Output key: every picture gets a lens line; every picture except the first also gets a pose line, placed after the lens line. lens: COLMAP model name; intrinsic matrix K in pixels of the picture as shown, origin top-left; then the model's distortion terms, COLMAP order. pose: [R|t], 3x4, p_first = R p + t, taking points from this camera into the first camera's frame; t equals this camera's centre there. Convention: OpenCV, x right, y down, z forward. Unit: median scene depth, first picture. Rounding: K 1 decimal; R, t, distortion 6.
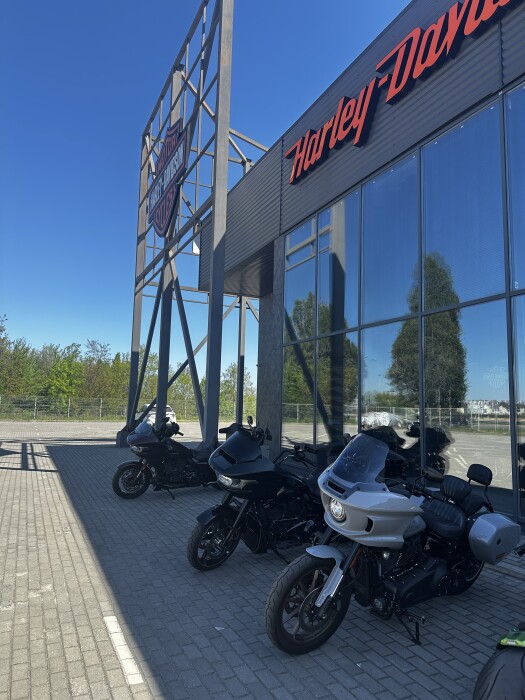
lens RADIAL K [[496.1, 0, 262.5], [0, 496.1, 350.0], [0, 0, 1]] dist [-0.009670, -0.004133]
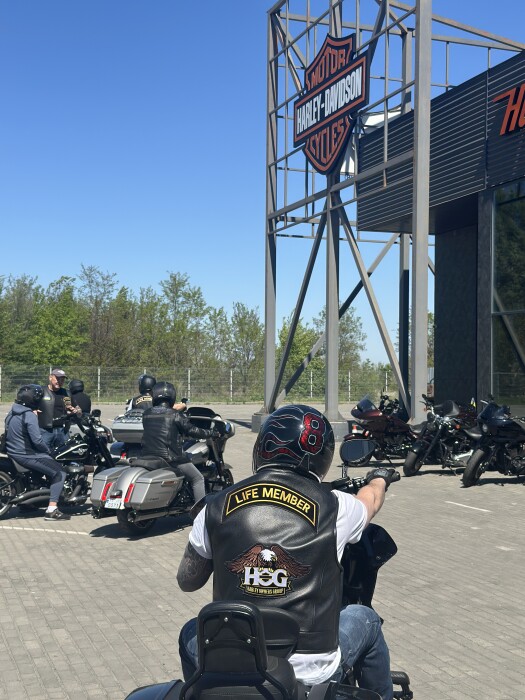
lens RADIAL K [[968.5, 0, 262.5], [0, 968.5, 350.0], [0, 0, 1]] dist [0.129621, -0.206573]
pose [[0.995582, -0.016990, -0.092342, -0.160439], [0.025037, 0.995920, 0.086700, -0.080393], [0.090492, -0.088629, 0.991946, -0.626077]]
